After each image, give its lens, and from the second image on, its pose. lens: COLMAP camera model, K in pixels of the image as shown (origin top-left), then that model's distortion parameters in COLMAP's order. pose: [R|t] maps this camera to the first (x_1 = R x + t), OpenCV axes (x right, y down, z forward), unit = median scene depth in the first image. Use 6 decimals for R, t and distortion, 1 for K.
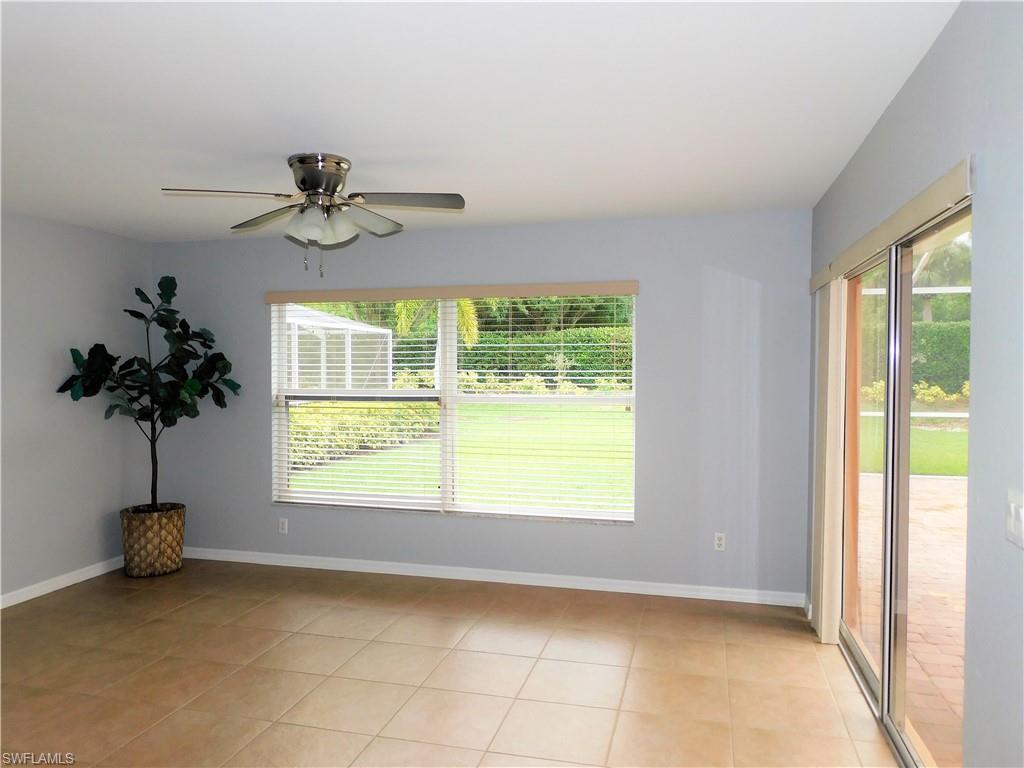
lens RADIAL K [[739.7, 0, 510.2], [0, 739.7, 383.9], [0, 0, 1]] dist [-0.005533, 0.007692]
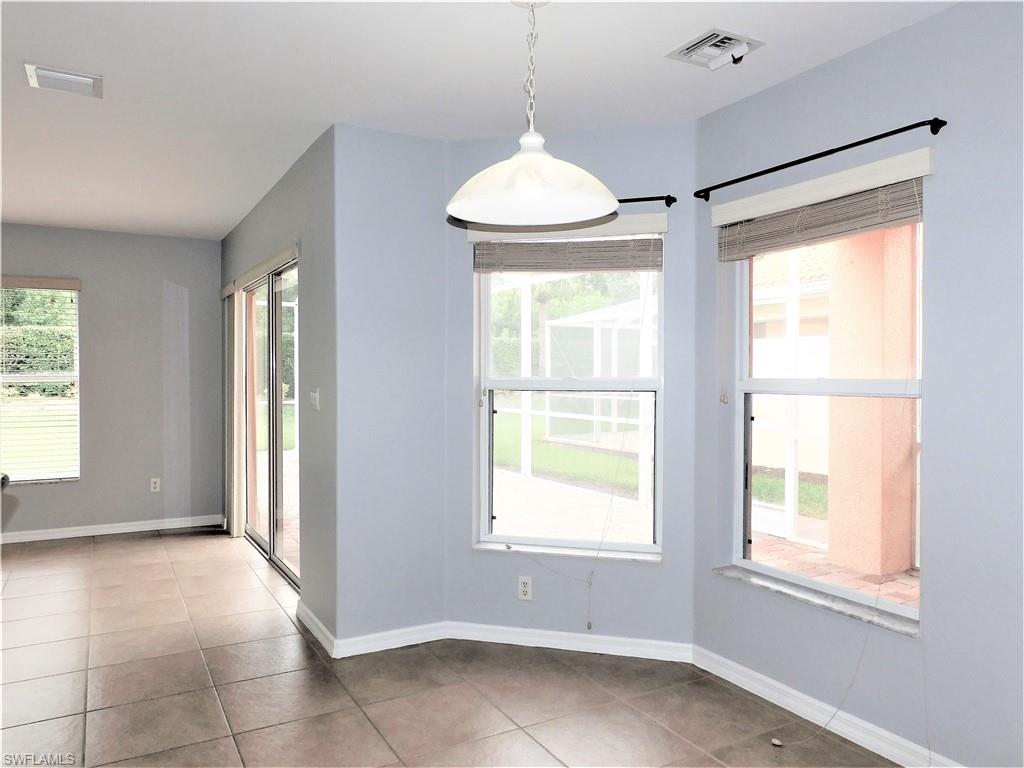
lens RADIAL K [[739.7, 0, 506.2], [0, 739.7, 390.1], [0, 0, 1]] dist [-0.005533, 0.007692]
pose [[0.724541, -0.012528, 0.689118, -0.183423], [0.016167, 0.999869, 0.001178, 0.060520], [-0.689042, 0.010287, 0.724648, -0.416604]]
